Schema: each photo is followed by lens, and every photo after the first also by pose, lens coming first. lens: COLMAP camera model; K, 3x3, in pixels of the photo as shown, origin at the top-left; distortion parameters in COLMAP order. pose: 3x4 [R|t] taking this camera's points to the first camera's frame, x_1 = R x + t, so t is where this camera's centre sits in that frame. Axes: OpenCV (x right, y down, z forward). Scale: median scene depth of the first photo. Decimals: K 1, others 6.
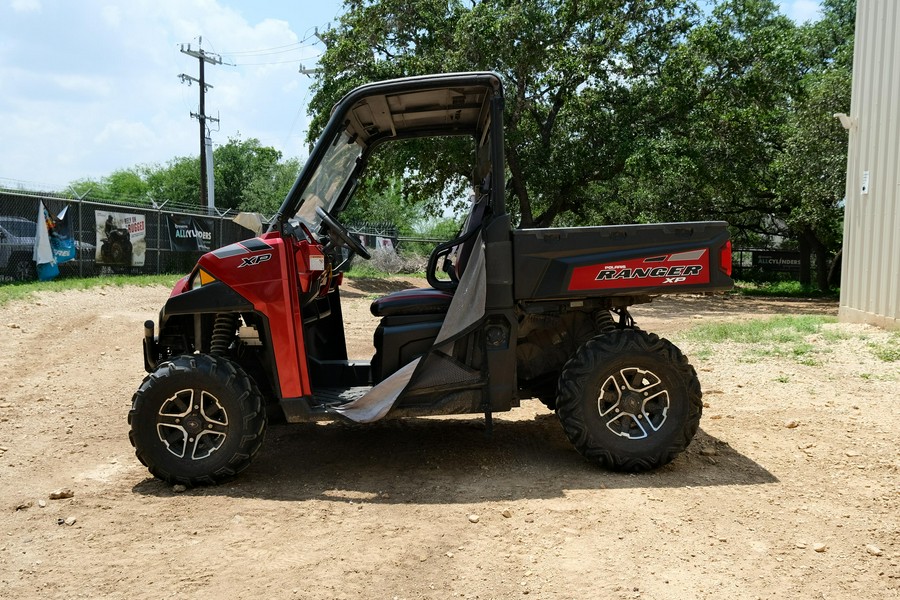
lens RADIAL K [[790.0, 0, 450.0], [0, 790.0, 300.0], [0, 0, 1]] dist [0.009090, -0.002388]
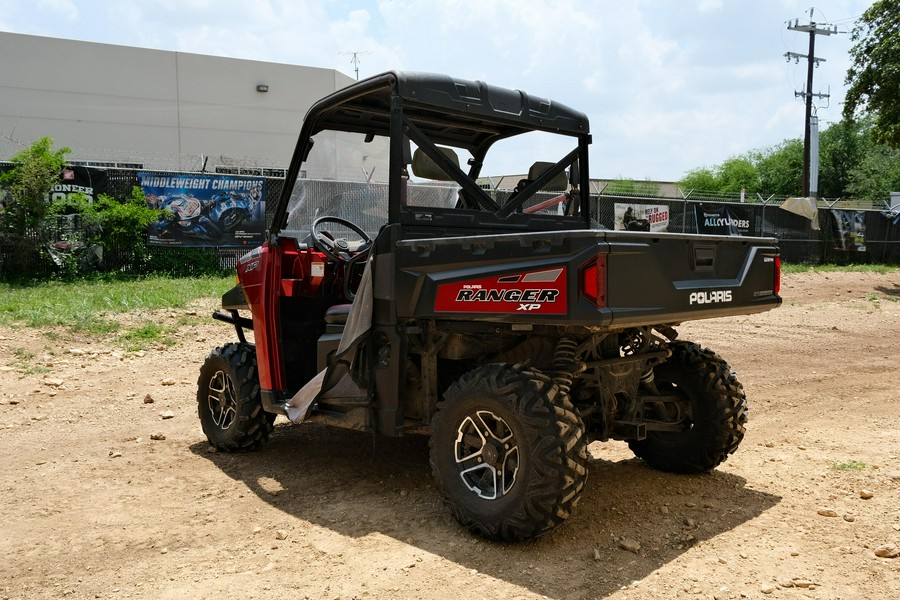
lens RADIAL K [[784.0, 0, 445.1], [0, 784.0, 300.4], [0, 0, 1]] dist [0.011258, 0.015037]
pose [[0.692679, 0.057621, -0.718940, 0.145938], [-0.042350, 0.998333, 0.039210, -0.010932], [0.720001, 0.003288, 0.693965, 0.076841]]
